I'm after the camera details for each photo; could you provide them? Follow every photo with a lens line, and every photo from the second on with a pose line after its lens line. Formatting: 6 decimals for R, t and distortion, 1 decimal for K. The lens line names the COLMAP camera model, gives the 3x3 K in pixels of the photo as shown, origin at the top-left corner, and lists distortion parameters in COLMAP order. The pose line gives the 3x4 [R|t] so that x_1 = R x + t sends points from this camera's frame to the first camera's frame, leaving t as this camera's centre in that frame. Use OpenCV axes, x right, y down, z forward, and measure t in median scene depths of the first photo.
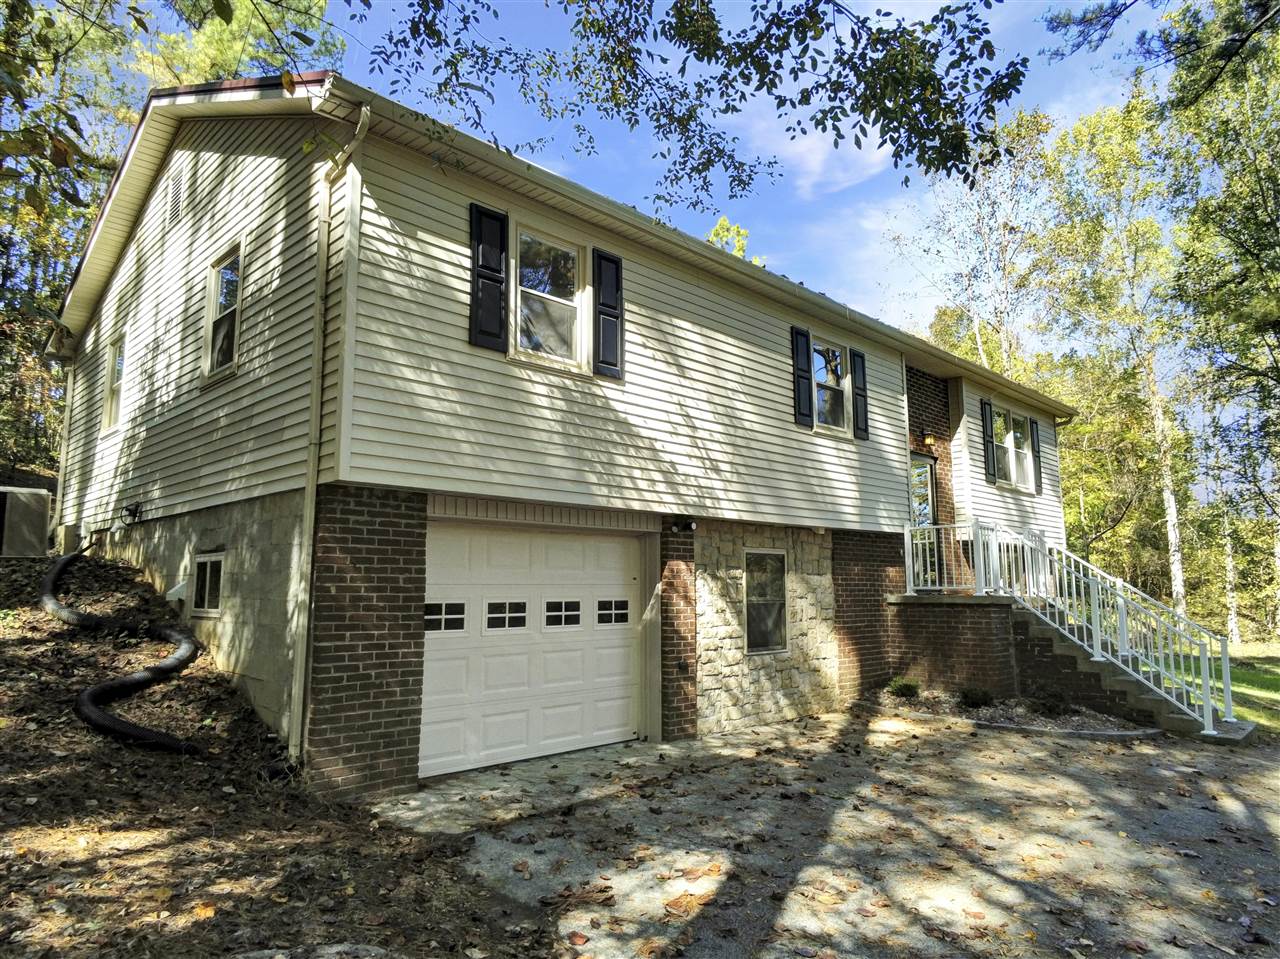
lens RADIAL K [[830.3, 0, 640.0], [0, 830.3, 479.5], [0, 0, 1]] dist [-0.005980, 0.006977]
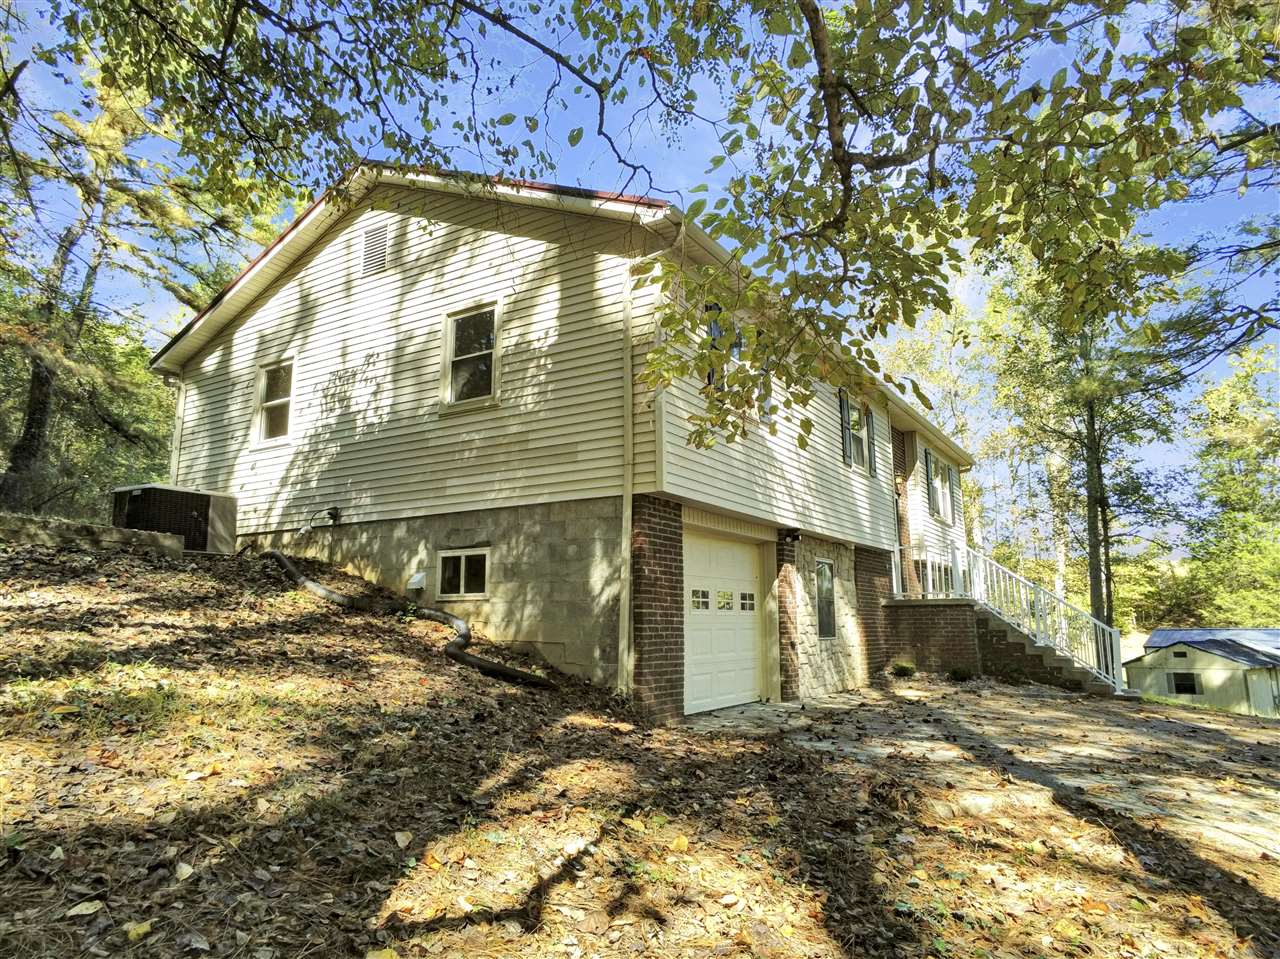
lens RADIAL K [[830.3, 0, 640.0], [0, 830.3, 479.5], [0, 0, 1]] dist [-0.005980, 0.006977]
pose [[0.975224, 0.036397, 0.218207, -0.499815], [-0.027155, 0.998609, -0.045205, 0.032134], [-0.219548, 0.038160, 0.974855, -0.245107]]
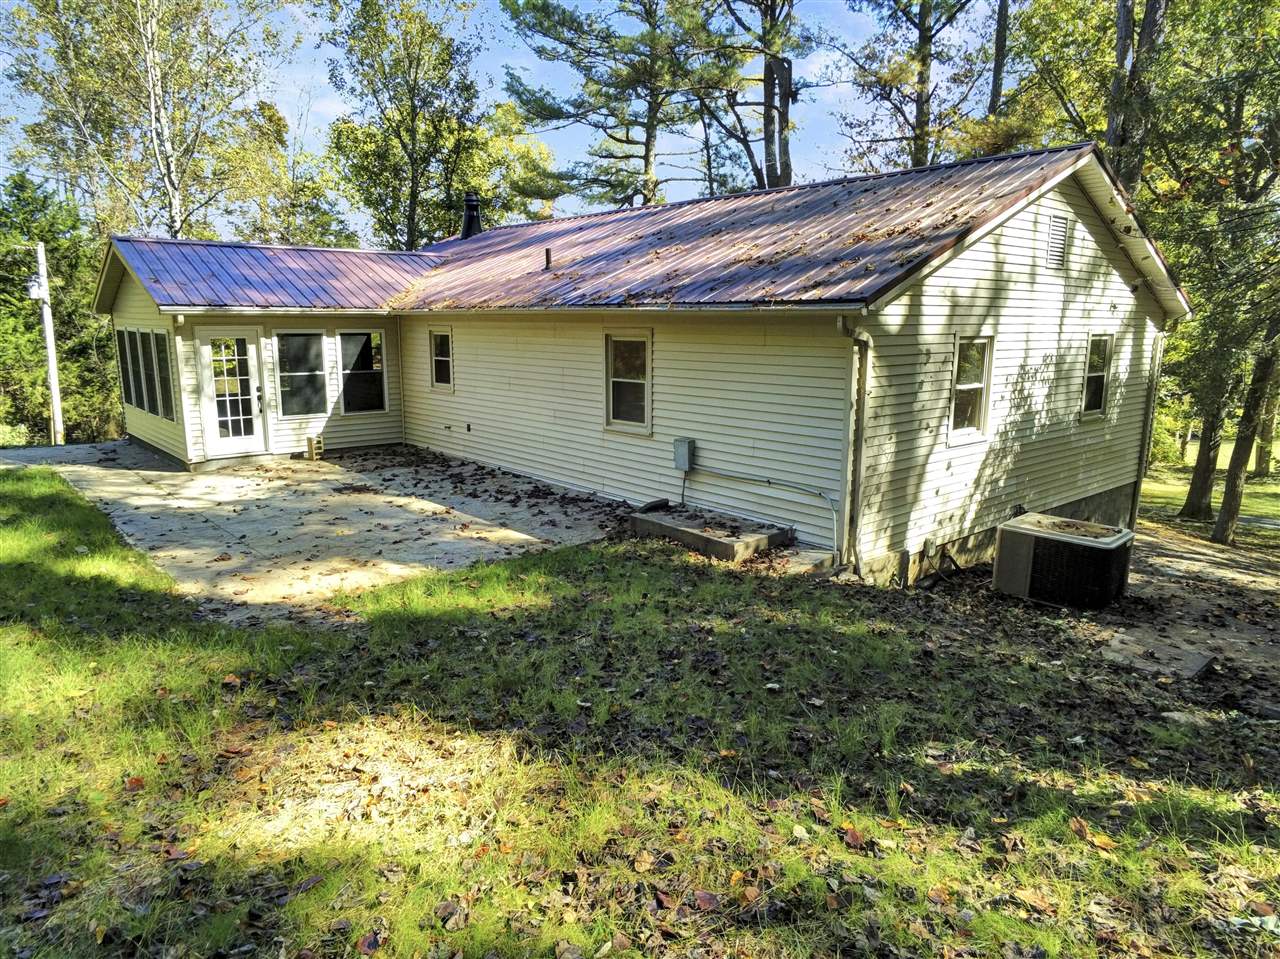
lens RADIAL K [[830.3, 0, 640.0], [0, 830.3, 479.5], [0, 0, 1]] dist [-0.005980, 0.006977]
pose [[0.068663, -0.184655, 0.980402, -2.033863], [-0.135631, 0.971869, 0.192547, -0.186251], [-0.988377, -0.146193, 0.041687, 1.680702]]
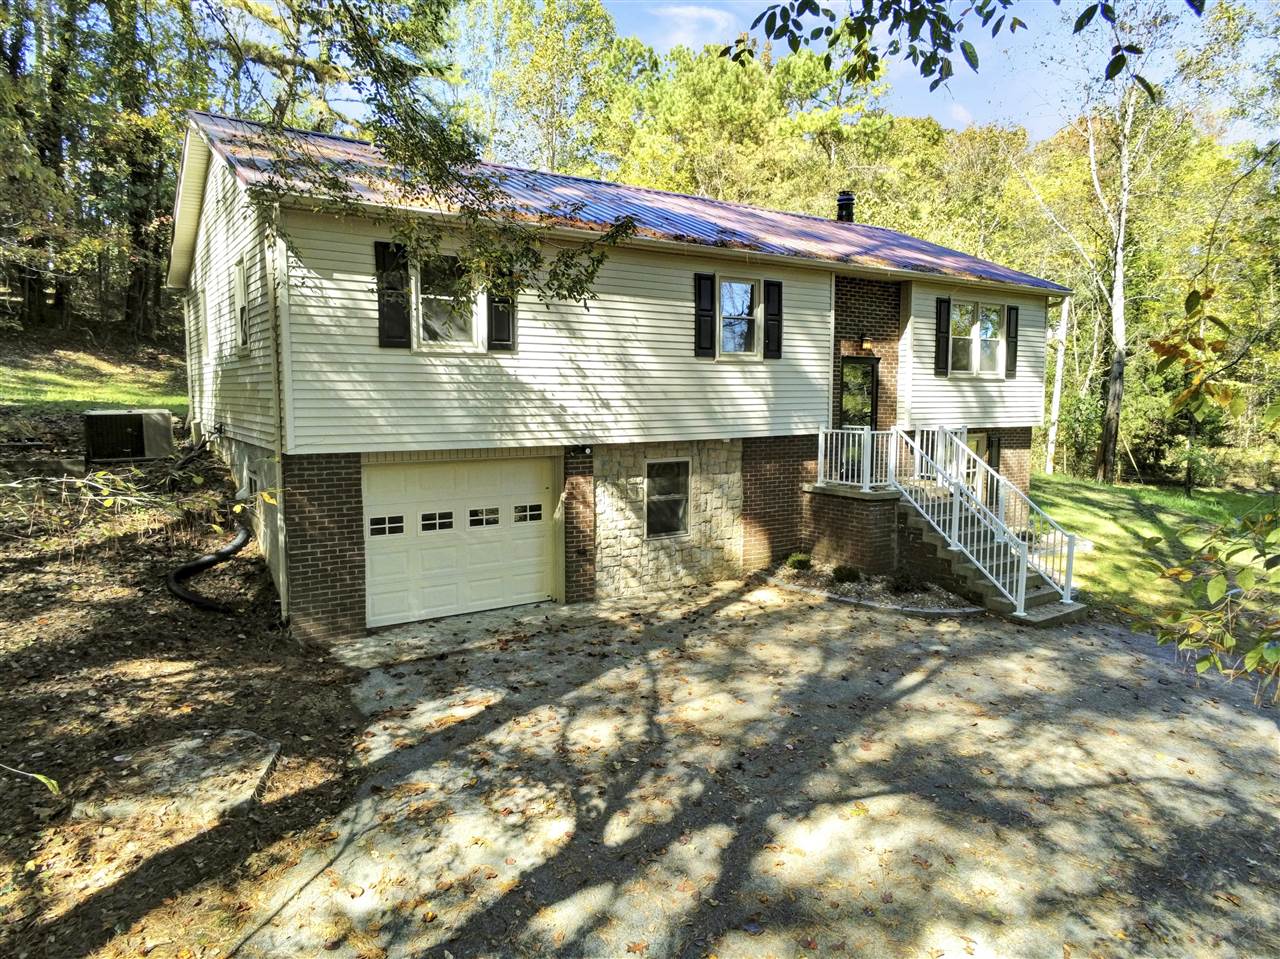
lens RADIAL K [[830.3, 0, 640.0], [0, 830.3, 479.5], [0, 0, 1]] dist [-0.005980, 0.006977]
pose [[0.980639, 0.024999, -0.194220, 0.427550], [0.021237, 0.972391, 0.232387, -0.217616], [0.194667, -0.232013, 0.953034, -0.274129]]
